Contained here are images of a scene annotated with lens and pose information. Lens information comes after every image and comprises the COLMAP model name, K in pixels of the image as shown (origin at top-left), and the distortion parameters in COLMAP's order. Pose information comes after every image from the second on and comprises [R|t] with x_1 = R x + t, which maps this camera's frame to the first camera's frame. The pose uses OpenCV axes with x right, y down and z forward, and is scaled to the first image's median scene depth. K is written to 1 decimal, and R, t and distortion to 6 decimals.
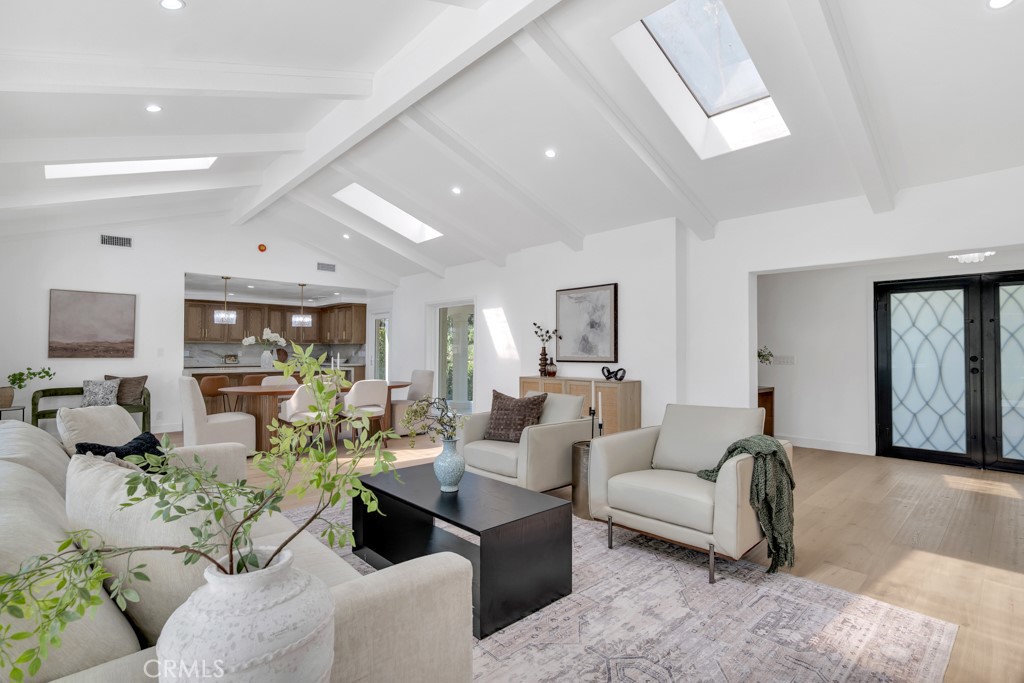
lens RADIAL K [[487.8, 0, 507.6], [0, 487.8, 338.8], [0, 0, 1]] dist [-0.010646, 0.000363]
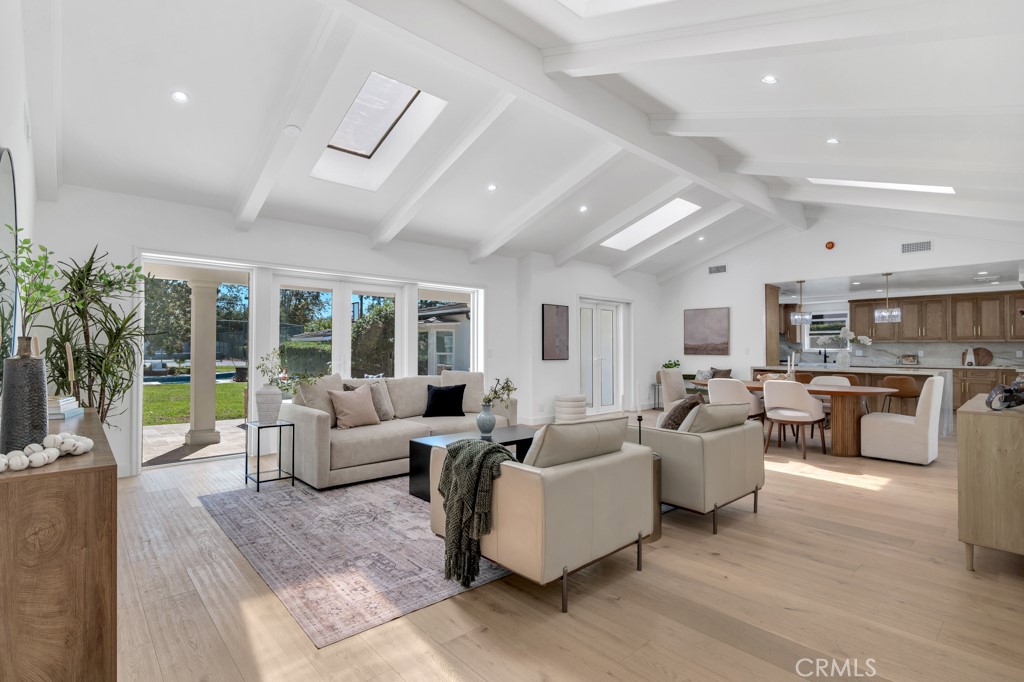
lens RADIAL K [[487.8, 0, 507.6], [0, 487.8, 338.3], [0, 0, 1]] dist [-0.010646, 0.000363]
pose [[-0.017775, -0.024370, -0.999545, 0.576797], [0.022243, 0.999446, -0.024763, 0.012644], [0.999595, -0.022673, -0.017223, 0.430058]]
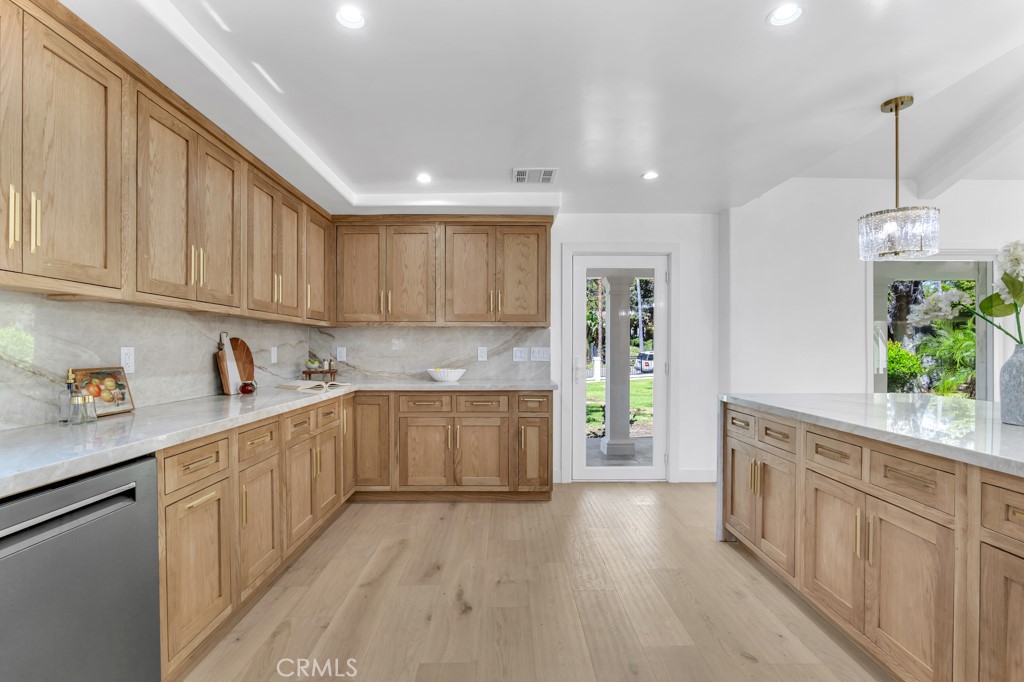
lens RADIAL K [[483.7, 0, 509.4], [0, 483.7, 350.2], [0, 0, 1]] dist [-0.014062, 0.000582]
pose [[0.670001, -0.005153, 0.742342, -0.977966], [-0.017106, 0.999603, 0.022377, 0.032264], [-0.742163, -0.027691, 0.669647, 1.248606]]
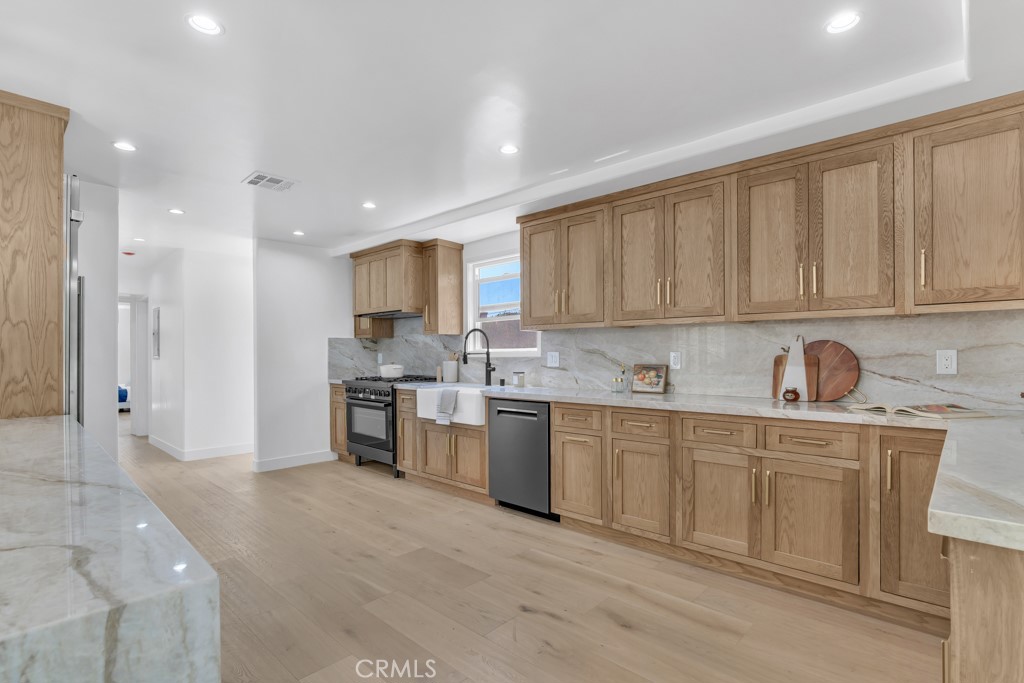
lens RADIAL K [[495.2, 0, 511.7], [0, 495.2, 351.6], [0, 0, 1]] dist [-0.009537, 0.000354]
pose [[0.073192, -0.004923, -0.997306, -0.421858], [0.030841, 0.999521, -0.002671, 0.037677], [0.996841, -0.030562, 0.073308, 1.451965]]
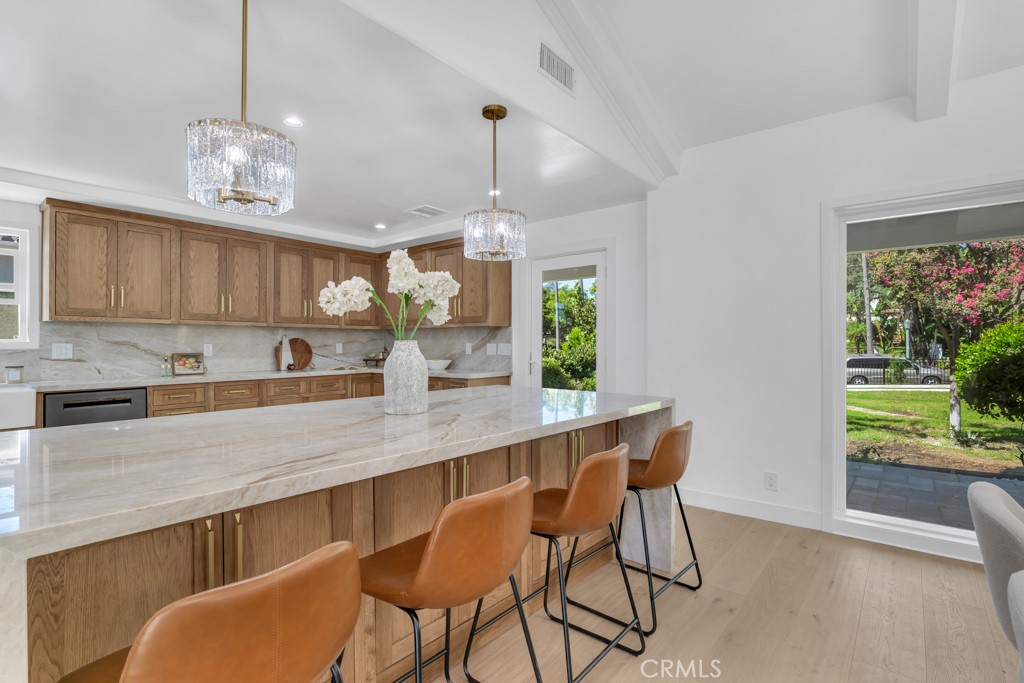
lens RADIAL K [[489.9, 0, 508.4], [0, 489.9, 341.3], [0, 0, 1]] dist [-0.012429, 0.001923]
pose [[0.991692, -0.002144, 0.128615, -0.574205], [-0.000567, 0.999779, 0.021038, 0.023267], [-0.128632, -0.020936, 0.991471, 0.907085]]
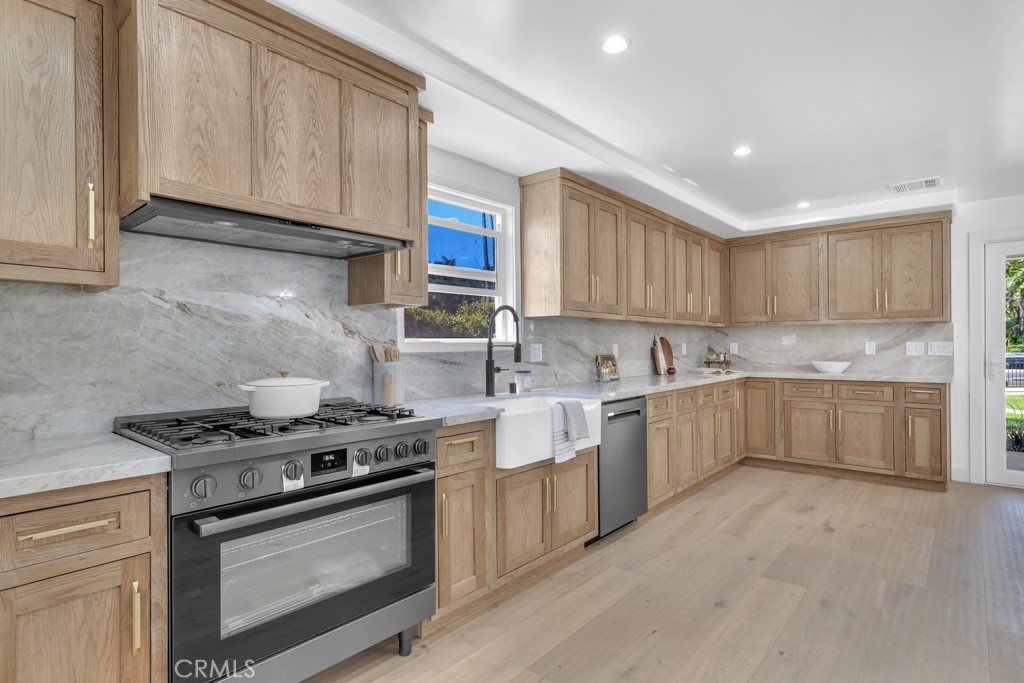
lens RADIAL K [[527.6, 0, 512.2], [0, 527.6, 344.5], [0, 0, 1]] dist [-0.003611, 0.000308]
pose [[0.993388, -0.008151, 0.114516, -1.109325], [0.005325, 0.999674, 0.024965, 0.025669], [-0.114682, -0.024190, 0.993108, 1.030306]]
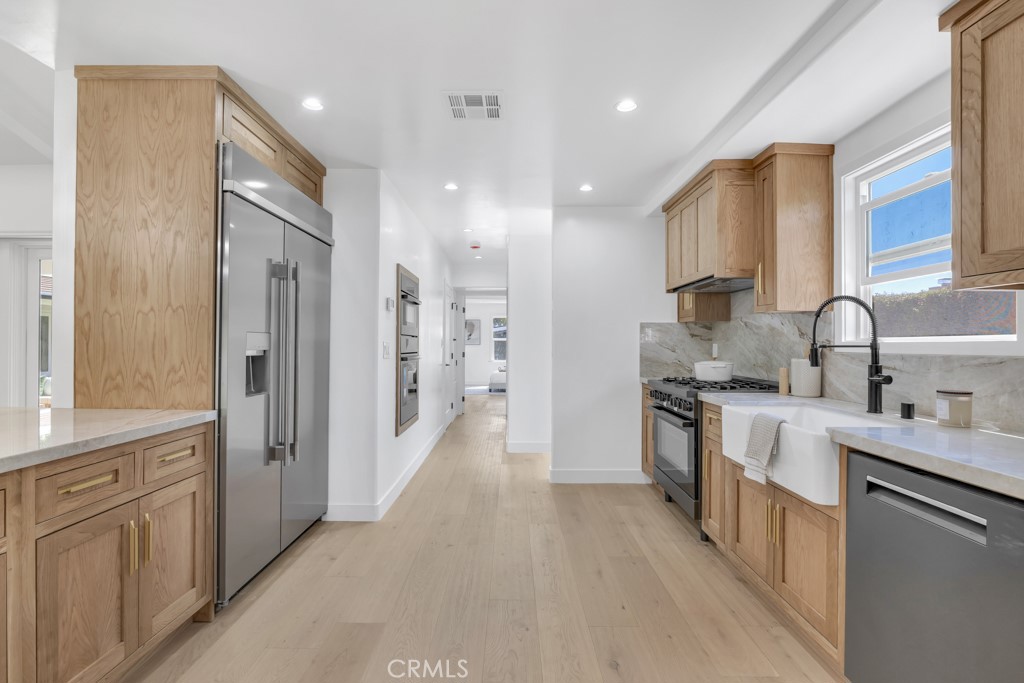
lens RADIAL K [[489.9, 0, 508.4], [0, 489.9, 341.3], [0, 0, 1]] dist [-0.012429, 0.001923]
pose [[-0.679710, -0.005925, -0.733457, -0.692600], [0.014087, 0.999677, -0.021130, 0.037570], [0.733345, -0.024694, -0.679408, 1.508191]]
